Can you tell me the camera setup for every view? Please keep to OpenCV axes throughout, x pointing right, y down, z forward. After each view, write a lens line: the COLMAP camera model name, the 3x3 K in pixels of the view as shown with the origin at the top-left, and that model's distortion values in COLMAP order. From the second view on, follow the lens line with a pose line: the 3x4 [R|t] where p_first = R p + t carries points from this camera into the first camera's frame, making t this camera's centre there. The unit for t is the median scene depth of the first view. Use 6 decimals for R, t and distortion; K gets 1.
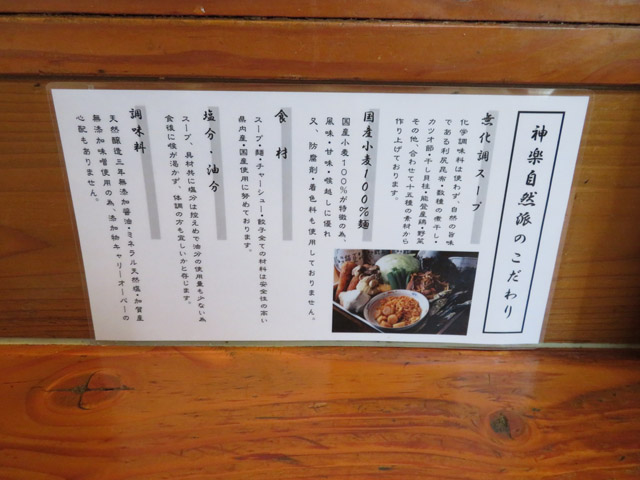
lens RADIAL K [[457.7, 0, 321.0], [0, 457.7, 237.6], [0, 0, 1]] dist [-0.007675, -0.005802]
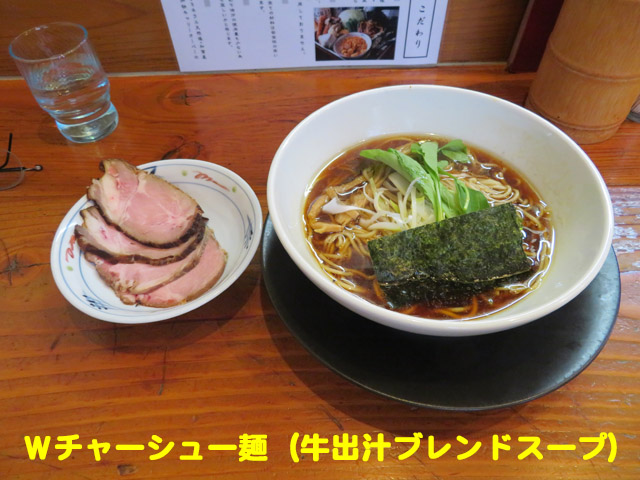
lens RADIAL K [[457.7, 0, 322.4], [0, 457.7, 237.9], [0, 0, 1]] dist [-0.007675, -0.005802]
pose [[0.999102, -0.029714, -0.030204, 0.084947], [0.040921, 0.861529, 0.506057, -0.092238], [0.010984, -0.506838, 0.861971, -0.851487]]
